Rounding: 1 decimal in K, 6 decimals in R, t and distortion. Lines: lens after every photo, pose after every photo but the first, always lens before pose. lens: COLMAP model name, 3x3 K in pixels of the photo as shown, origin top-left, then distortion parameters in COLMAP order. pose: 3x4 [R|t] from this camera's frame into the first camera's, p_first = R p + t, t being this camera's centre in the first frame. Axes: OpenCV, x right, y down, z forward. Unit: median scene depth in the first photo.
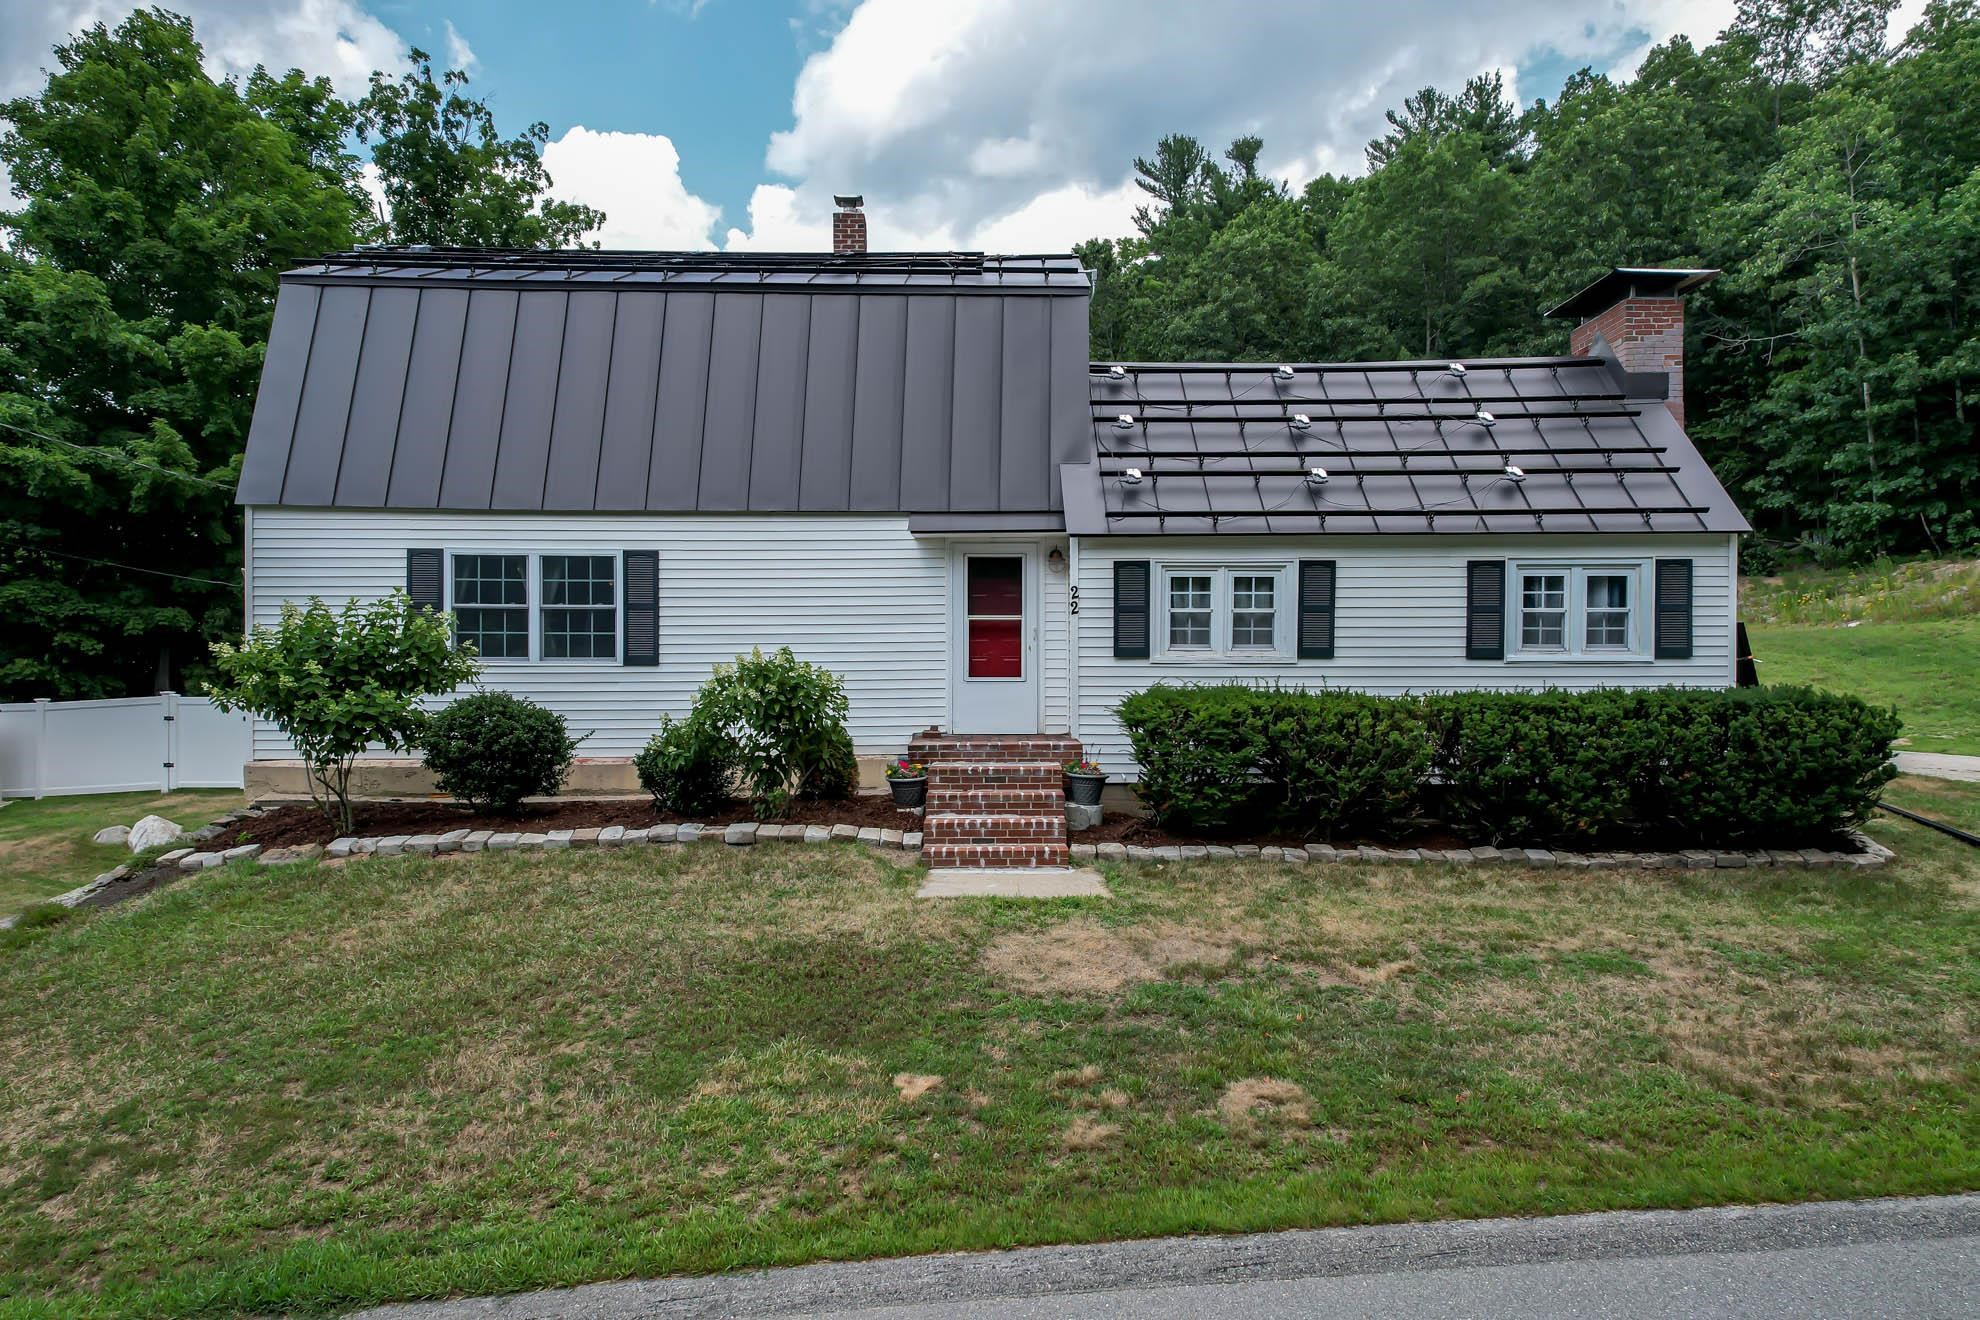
lens RADIAL K [[1211.8, 0, 997.6], [0, 1211.8, 659.3], [0, 0, 1]] dist [0.094023, -0.071805]
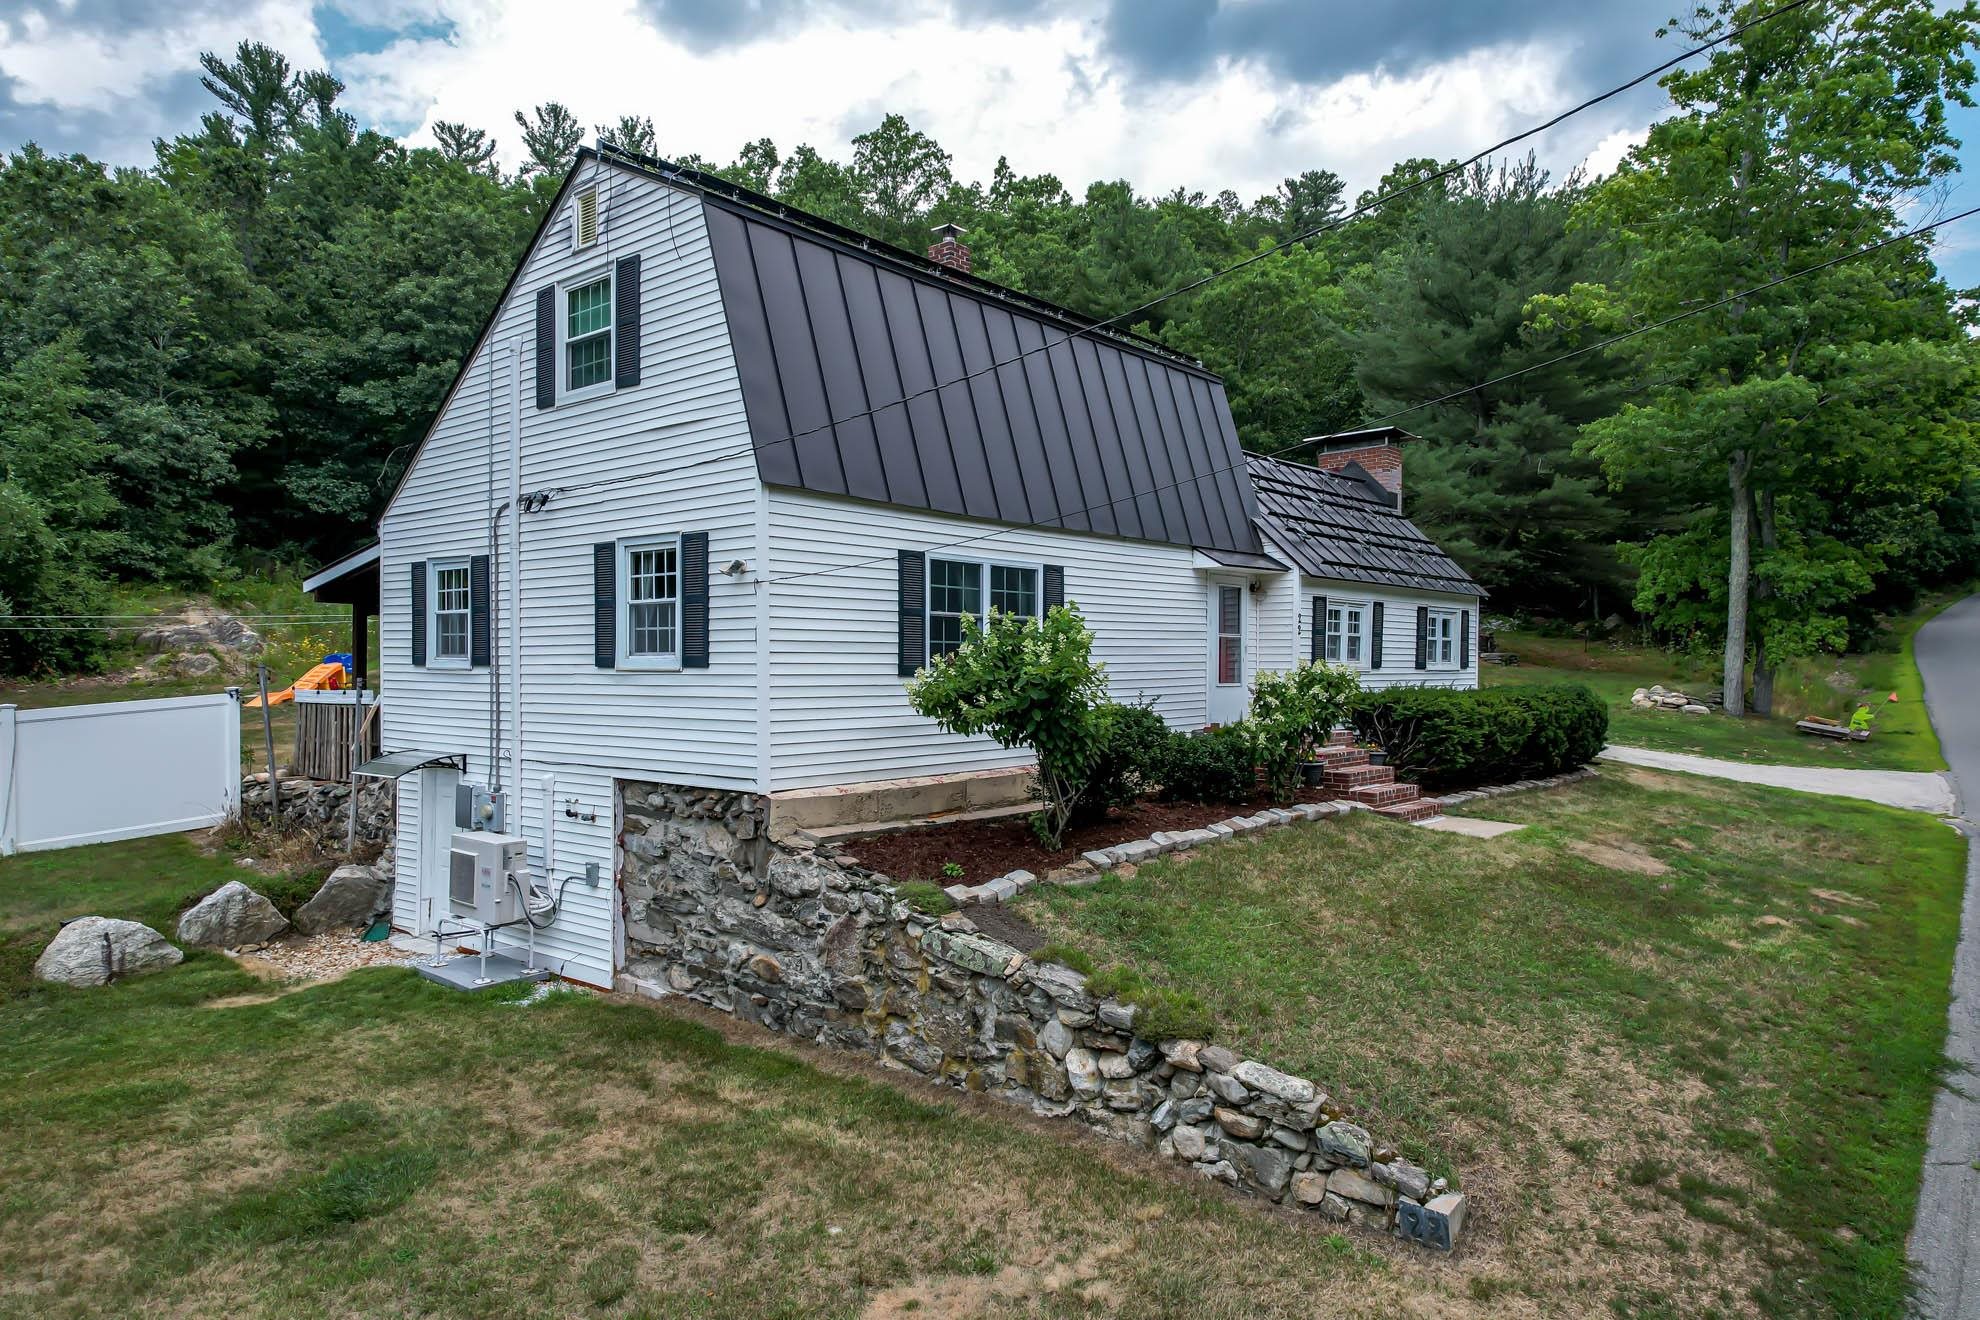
lens RADIAL K [[1211.8, 0, 997.6], [0, 1211.8, 659.3], [0, 0, 1]] dist [0.094023, -0.071805]
pose [[0.655566, 0.004758, 0.755123, -1.108058], [-0.002324, 0.999988, -0.004284, -0.003740], [-0.755134, 0.001053, 0.655570, 0.355401]]
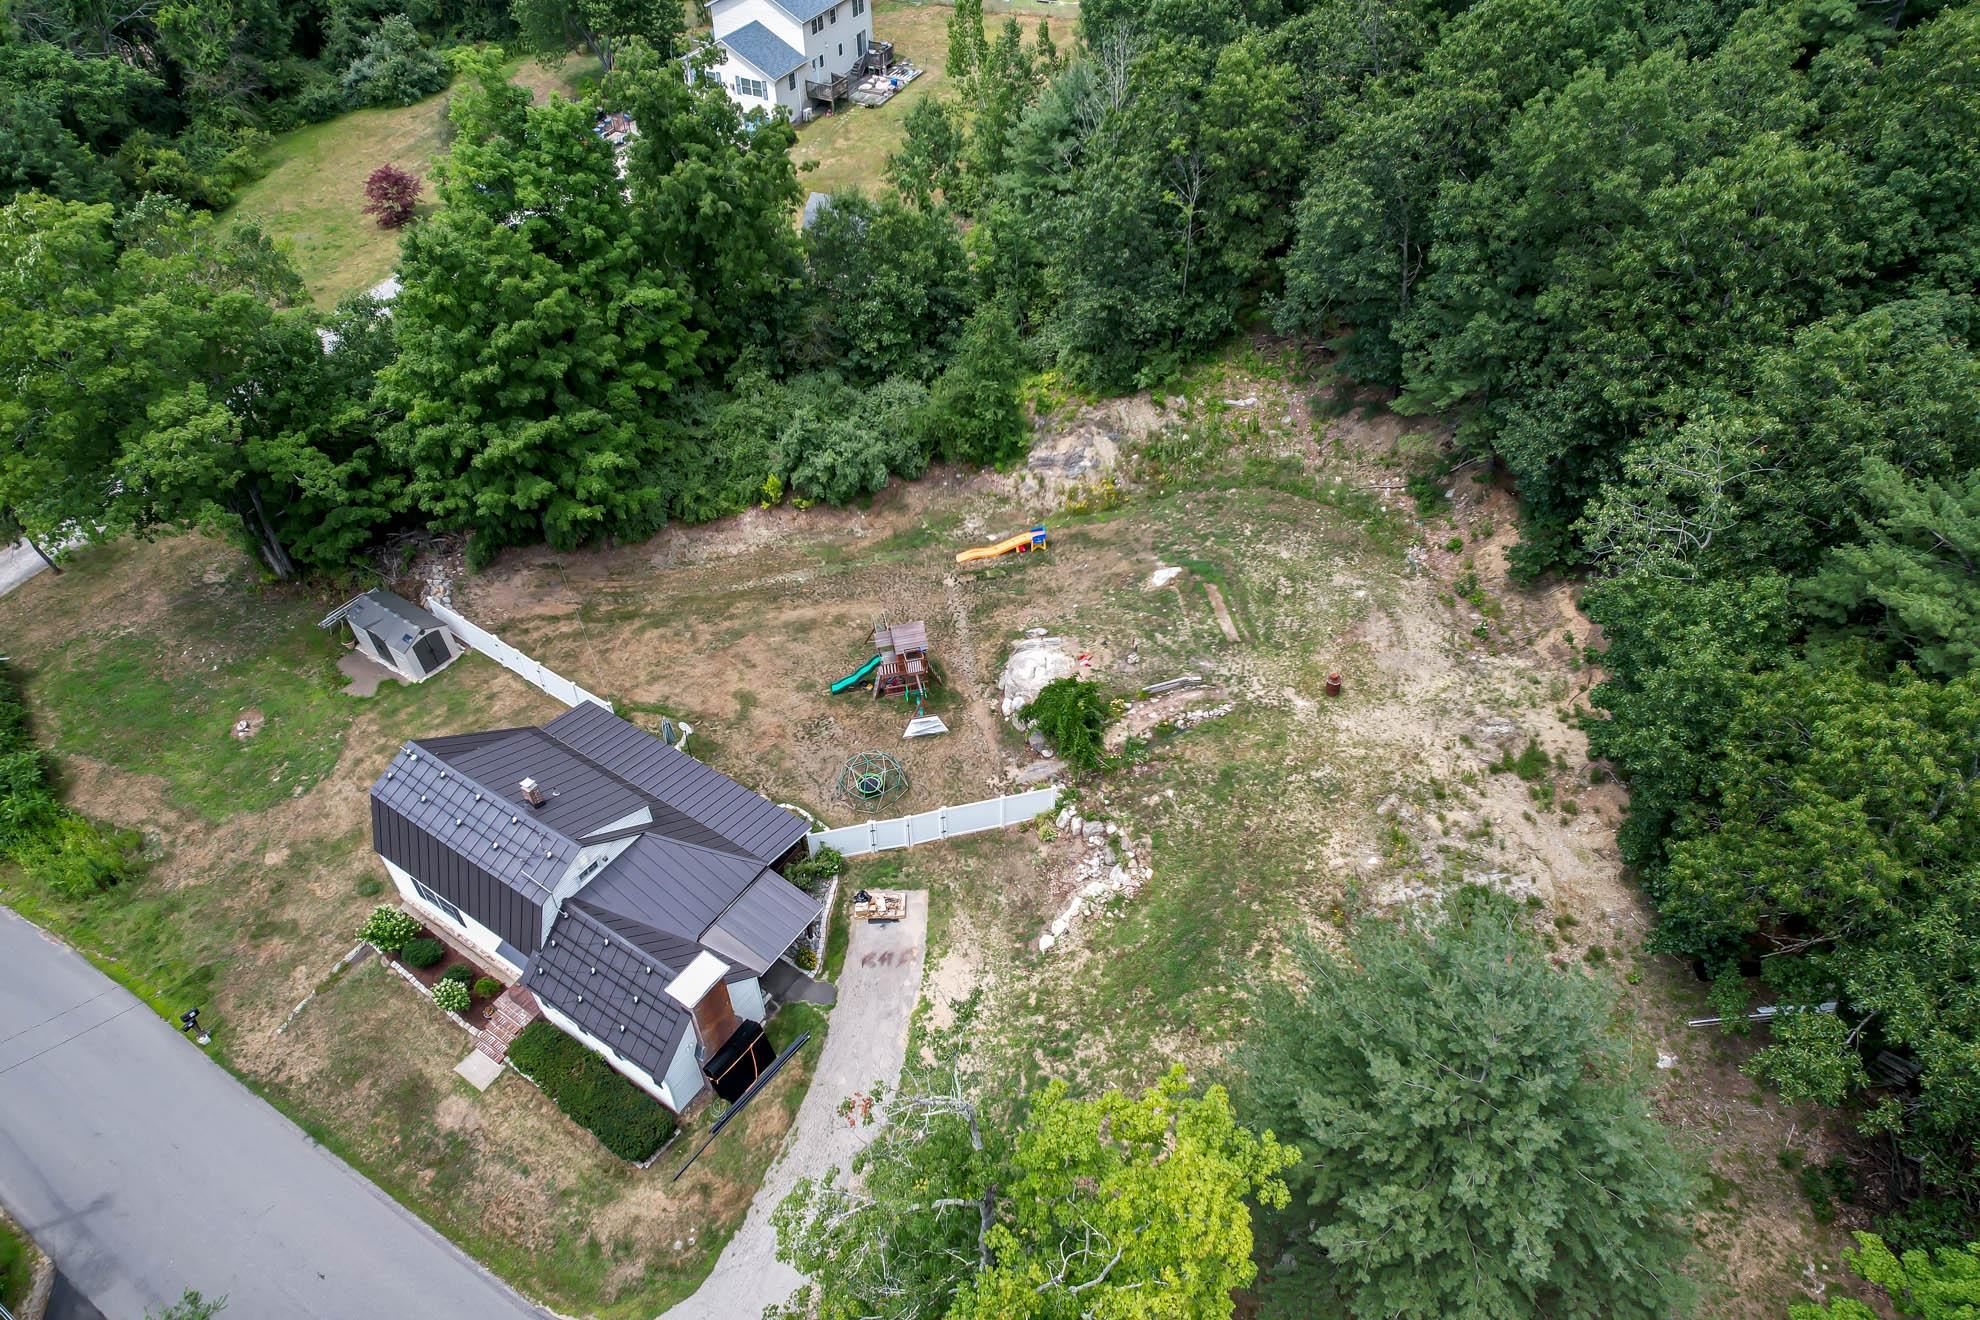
lens RADIAL K [[1211.8, 0, 997.6], [0, 1211.8, 659.3], [0, 0, 1]] dist [0.094023, -0.071805]
pose [[0.830483, 0.387878, -0.399812, 2.096419], [-0.002804, 0.720639, 0.693305, -3.009175], [0.557037, -0.574657, 0.599565, 0.168392]]
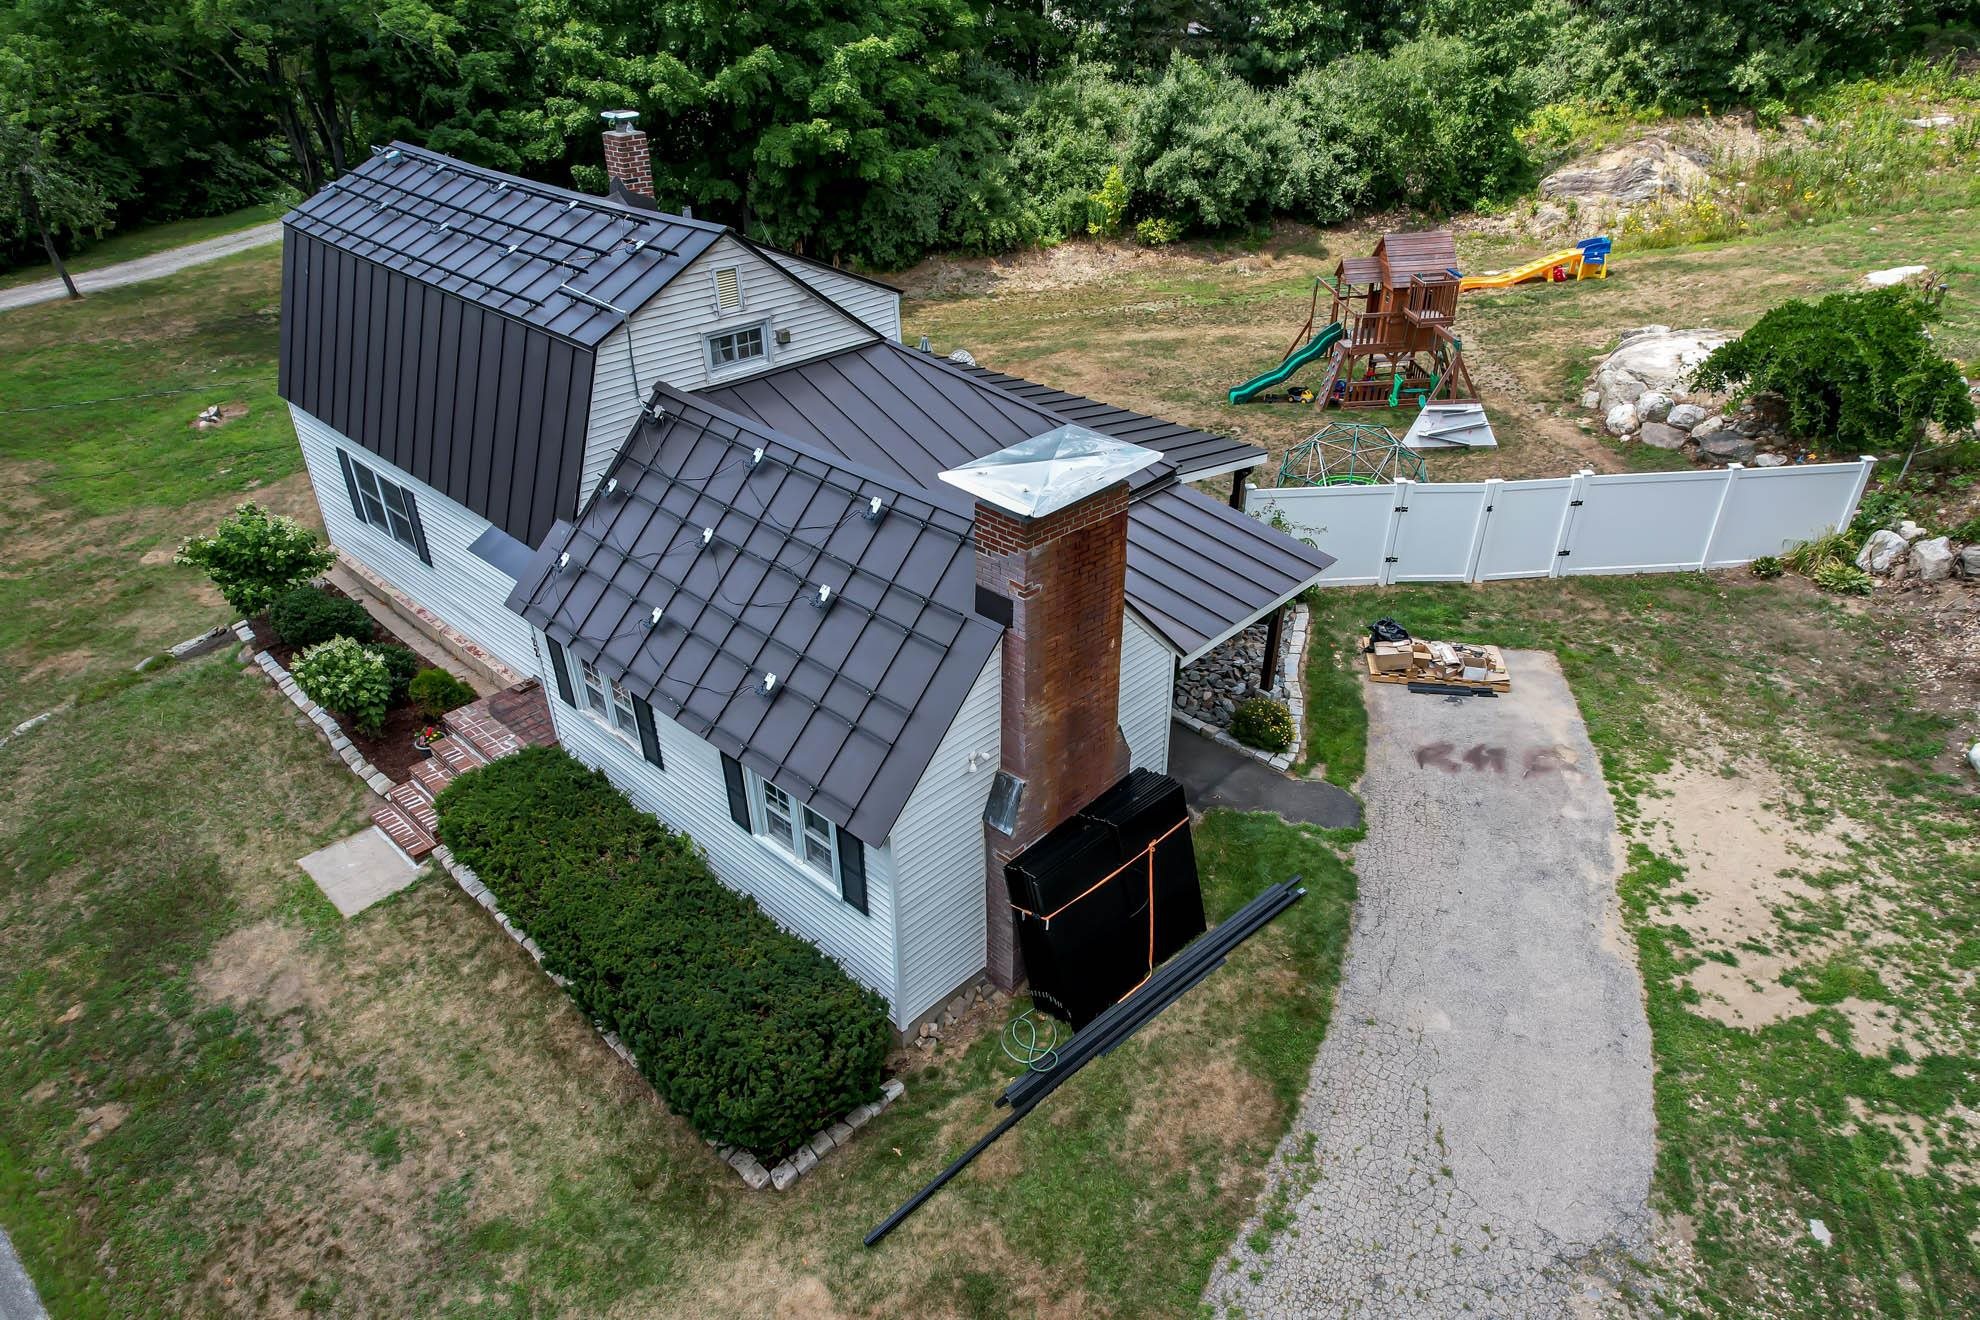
lens RADIAL K [[1211.8, 0, 997.6], [0, 1211.8, 659.3], [0, 0, 1]] dist [0.094023, -0.071805]
pose [[0.723830, 0.351627, -0.593657, 1.088965], [0.002632, 0.858986, 0.511992, -0.636887], [0.689973, -0.372158, 0.620834, 0.518980]]
